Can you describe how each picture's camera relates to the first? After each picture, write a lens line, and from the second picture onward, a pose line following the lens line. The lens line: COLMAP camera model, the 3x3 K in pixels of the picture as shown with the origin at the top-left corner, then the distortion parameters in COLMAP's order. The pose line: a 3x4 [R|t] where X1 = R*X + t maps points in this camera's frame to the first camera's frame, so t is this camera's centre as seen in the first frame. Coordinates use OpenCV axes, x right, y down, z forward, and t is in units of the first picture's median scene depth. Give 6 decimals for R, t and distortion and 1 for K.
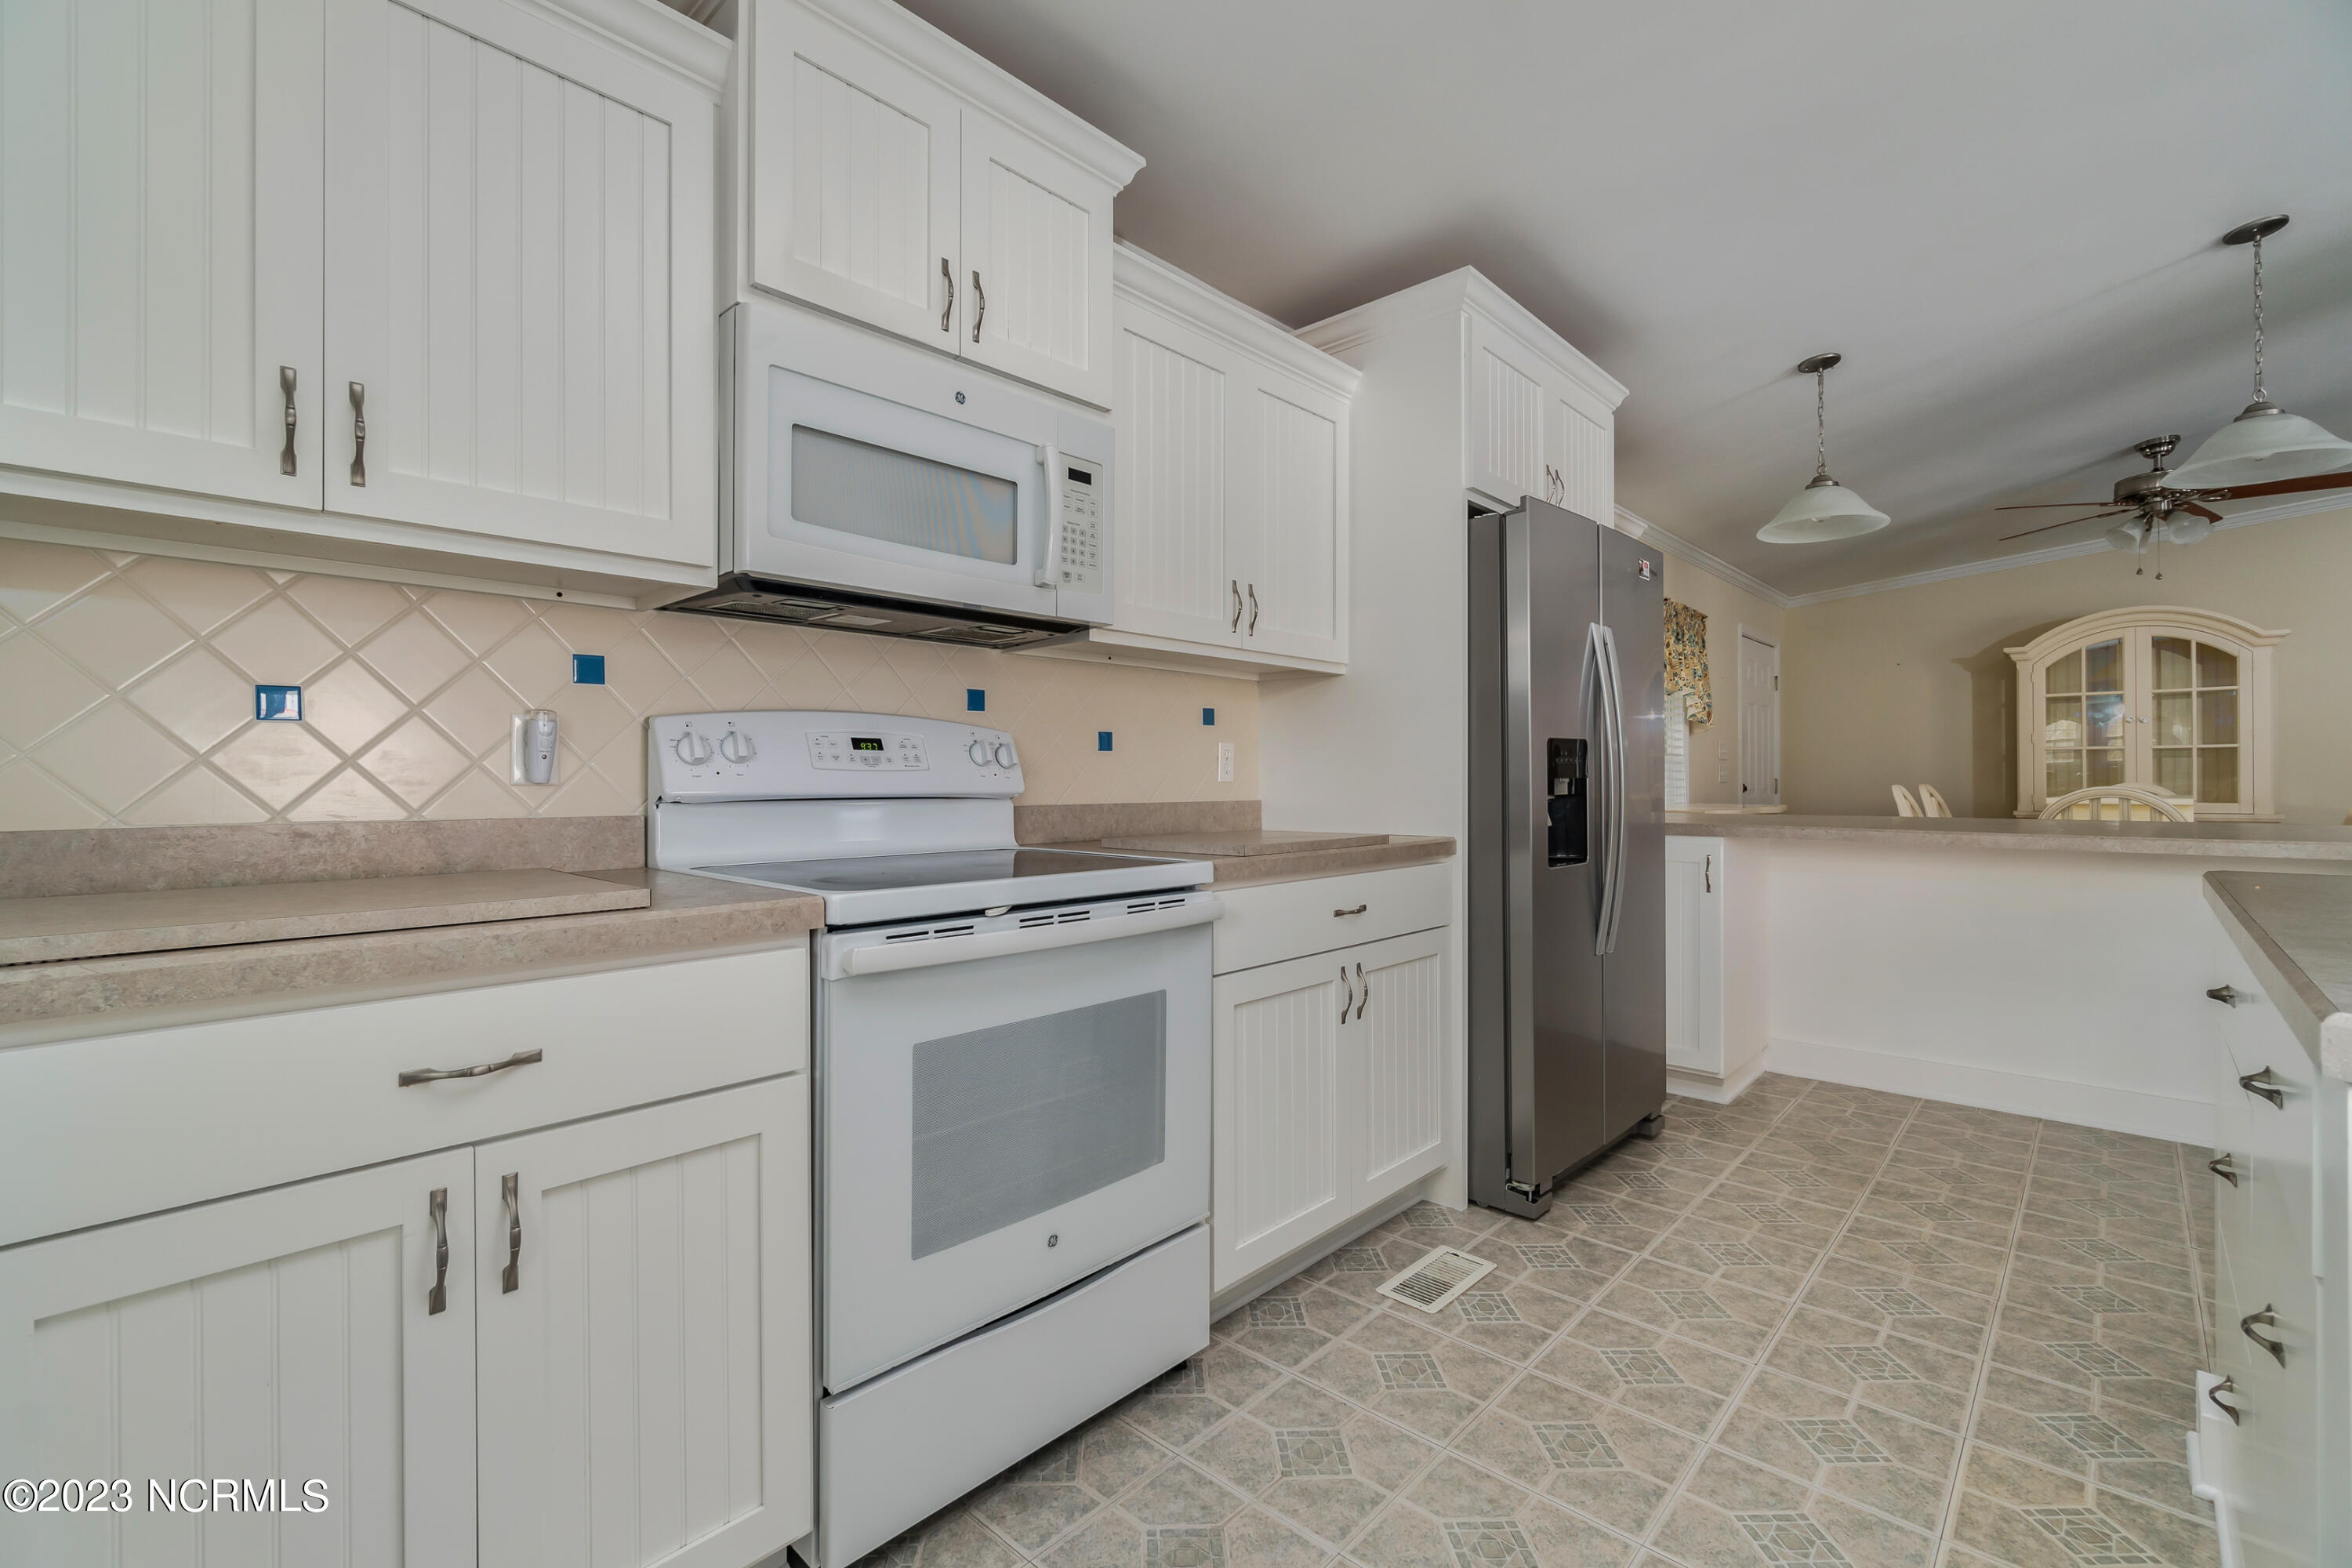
lens RADIAL K [[1020.9, 0, 1169.2], [0, 1020.9, 776.6], [0, 0, 1]] dist [-0.002888, -0.000311]
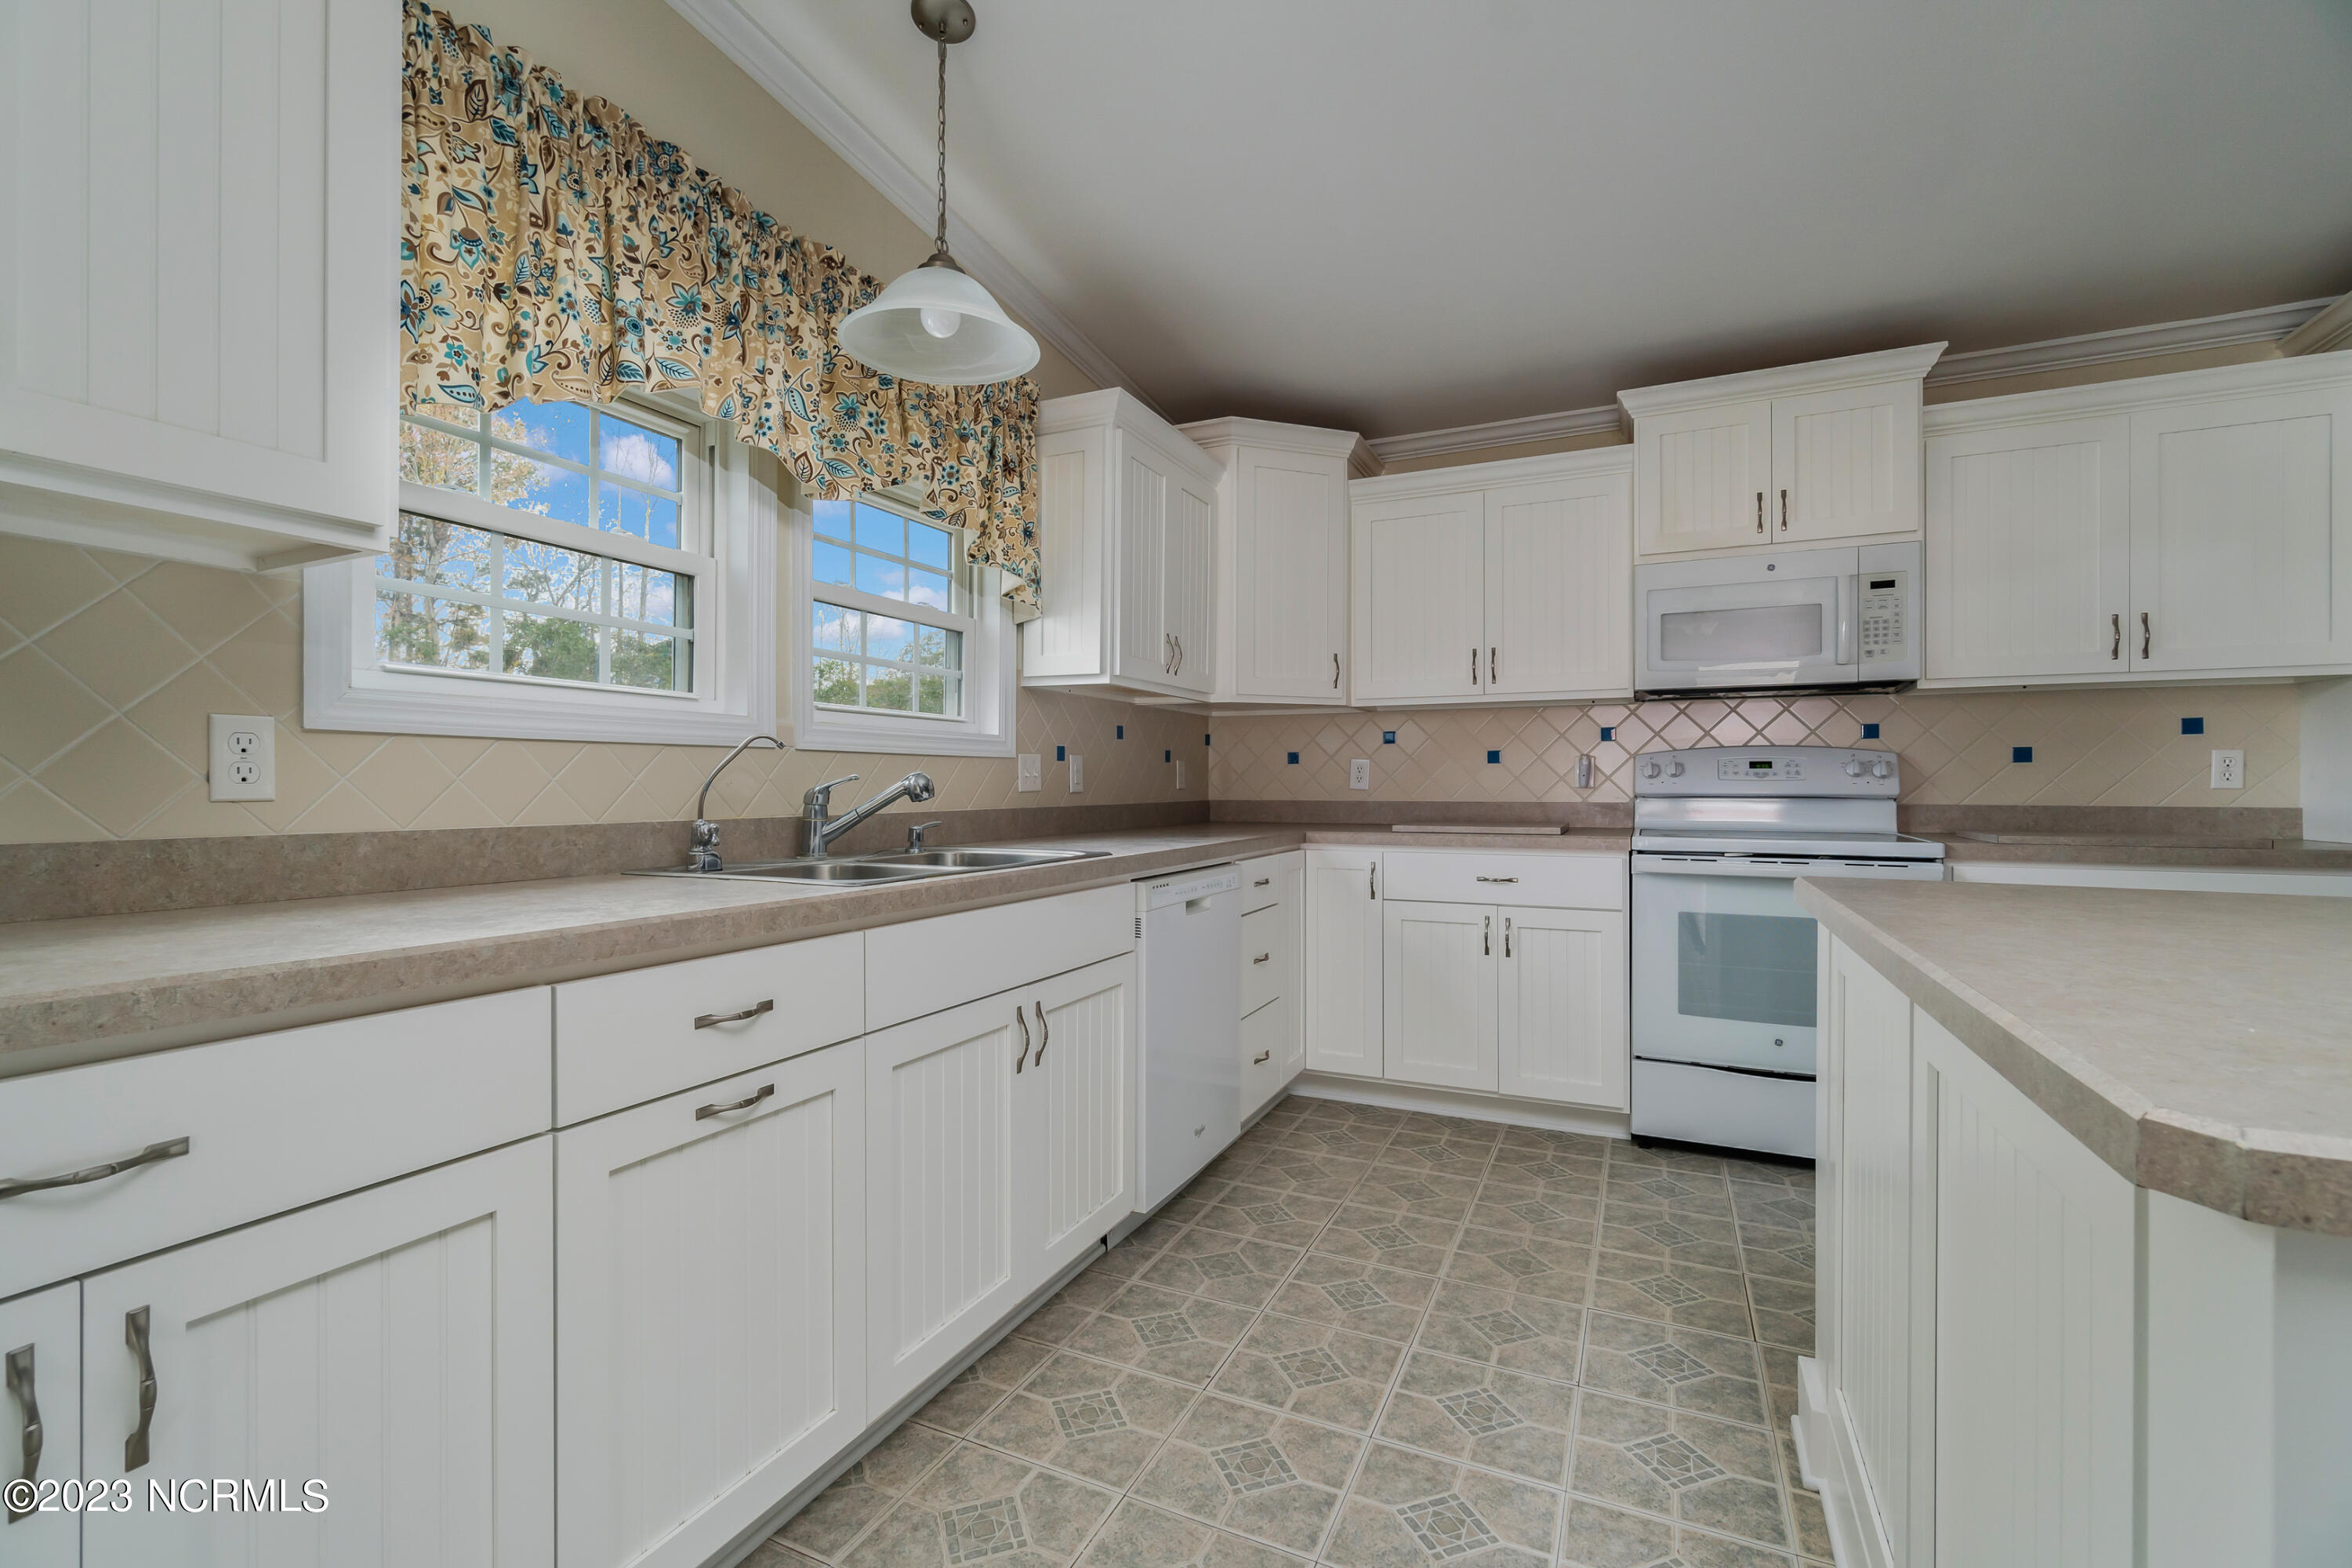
lens RADIAL K [[1020.9, 0, 1169.2], [0, 1020.9, 776.6], [0, 0, 1]] dist [-0.002888, -0.000311]
pose [[0.305243, -0.005503, -0.952258, 1.014288], [0.001574, 0.999985, -0.005274, -0.004741], [0.952273, 0.000111, 0.305247, -0.456907]]
